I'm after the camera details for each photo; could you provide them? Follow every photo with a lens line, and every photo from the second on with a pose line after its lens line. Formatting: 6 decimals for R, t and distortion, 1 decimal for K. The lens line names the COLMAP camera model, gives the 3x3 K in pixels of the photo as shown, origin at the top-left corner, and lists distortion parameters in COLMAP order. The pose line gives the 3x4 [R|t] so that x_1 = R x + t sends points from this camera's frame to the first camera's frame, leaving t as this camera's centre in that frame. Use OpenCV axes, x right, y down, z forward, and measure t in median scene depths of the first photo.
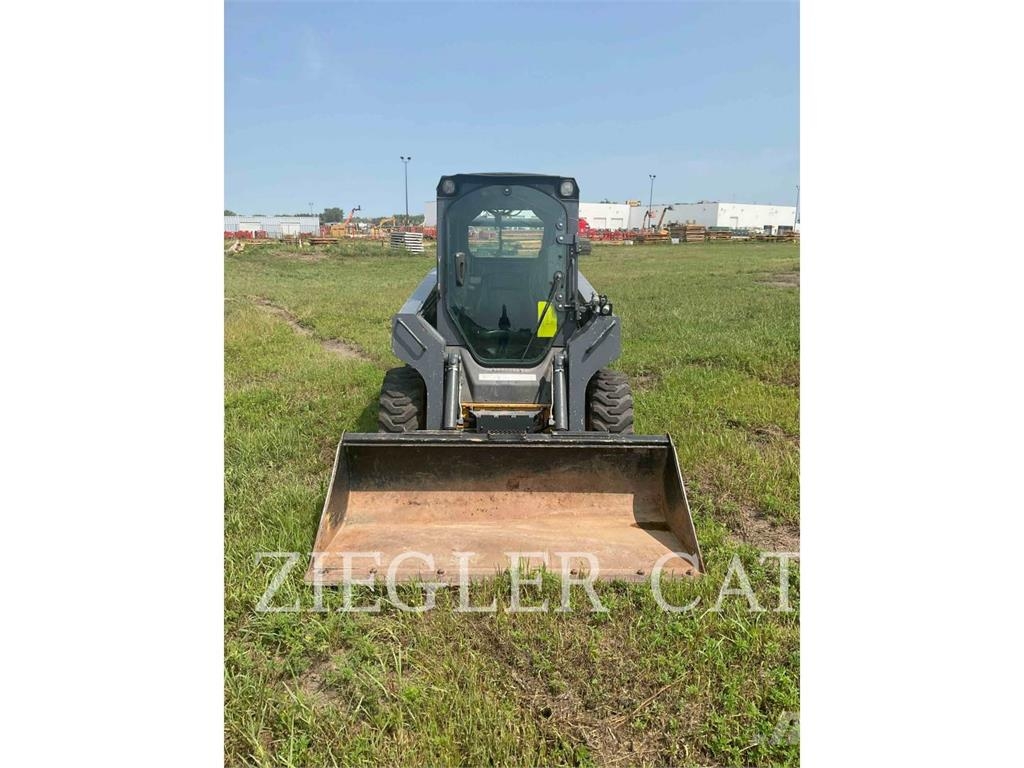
lens RADIAL K [[840.5, 0, 505.6], [0, 840.5, 388.8], [0, 0, 1]] dist [0.098396, -0.186498]
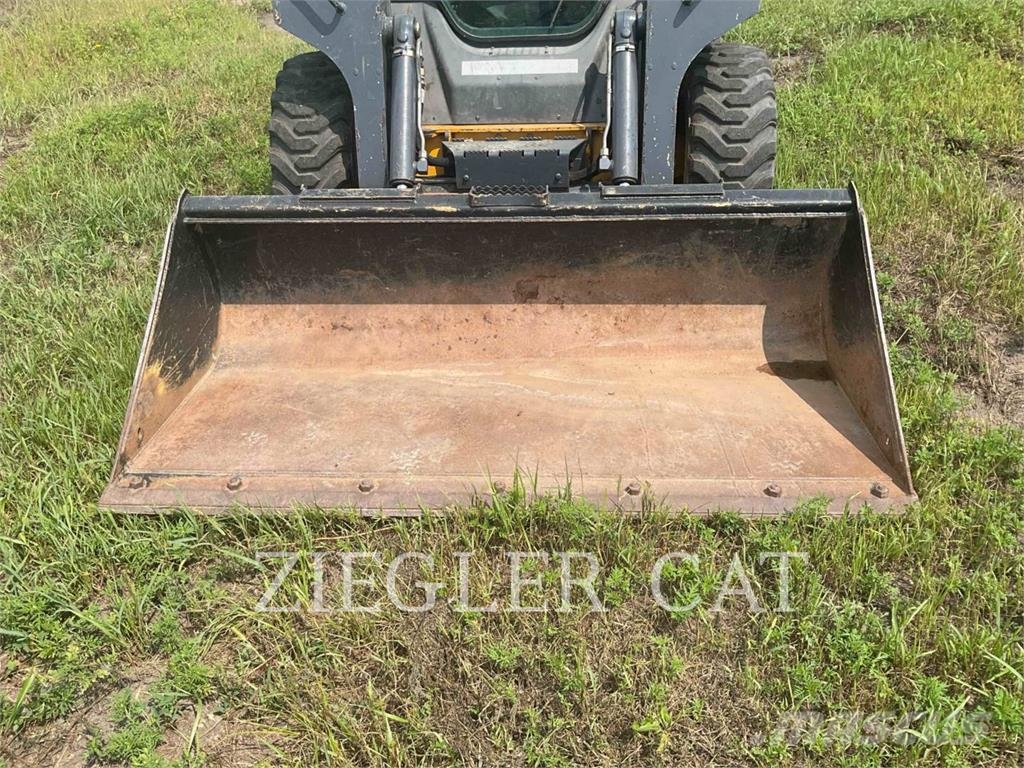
lens RADIAL K [[840.5, 0, 505.6], [0, 840.5, 388.8], [0, 0, 1]] dist [0.098396, -0.186498]
pose [[0.993496, 0.011947, -0.113238, 0.054780], [0.027653, 0.939393, 0.341724, -0.007408], [0.110458, -0.342633, 0.932953, 0.488283]]
